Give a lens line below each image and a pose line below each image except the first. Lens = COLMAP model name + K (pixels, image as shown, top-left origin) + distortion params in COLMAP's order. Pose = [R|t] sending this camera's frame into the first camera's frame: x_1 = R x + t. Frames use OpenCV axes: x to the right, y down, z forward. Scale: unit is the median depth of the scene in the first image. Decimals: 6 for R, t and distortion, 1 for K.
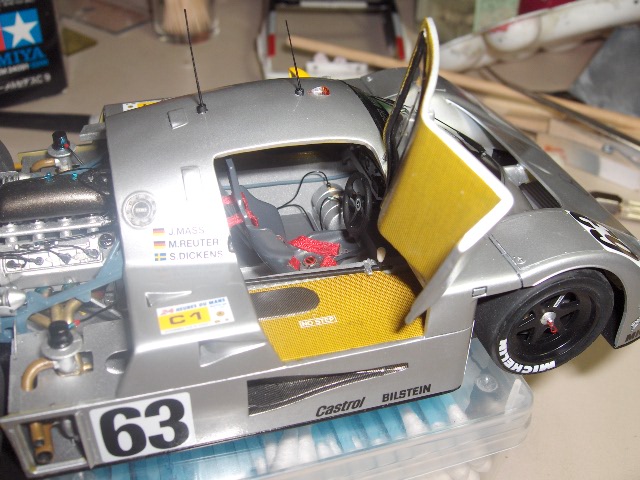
lens RADIAL K [[747.1, 0, 320.0], [0, 747.1, 240.0], [0, 0, 1]] dist [-0.132694, -0.020446]
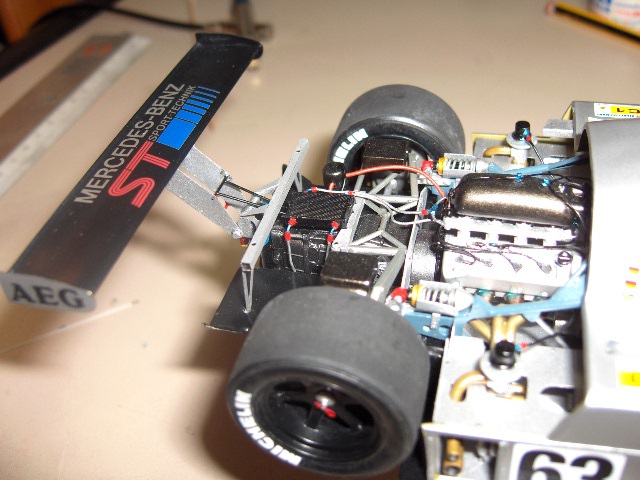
lens RADIAL K [[747.1, 0, 320.0], [0, 747.1, 240.0], [0, 0, 1]] dist [-0.132694, -0.020446]
pose [[0.862528, 0.242529, -0.444101, -0.160492], [-0.218254, 0.970128, 0.105907, -0.056489], [0.456520, 0.005579, 0.889695, 0.048863]]
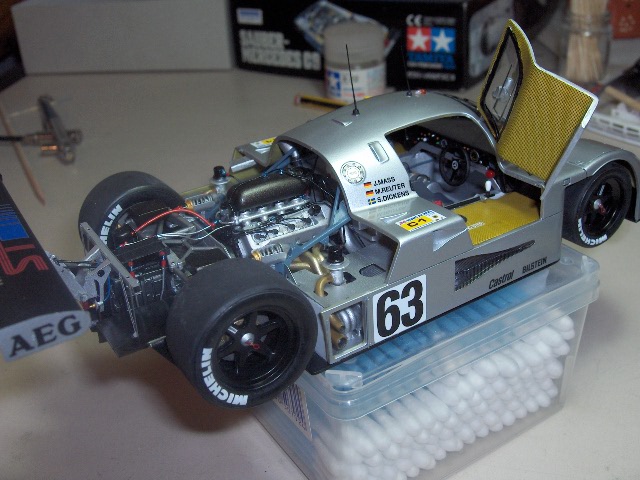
lens RADIAL K [[747.1, 0, 320.0], [0, 747.1, 240.0], [0, 0, 1]] dist [-0.132694, -0.020446]
pose [[0.955397, -0.203417, 0.214098, -0.639426], [0.237009, 0.960637, -0.144926, 0.284292], [-0.176190, 0.189205, 0.966001, -0.400908]]
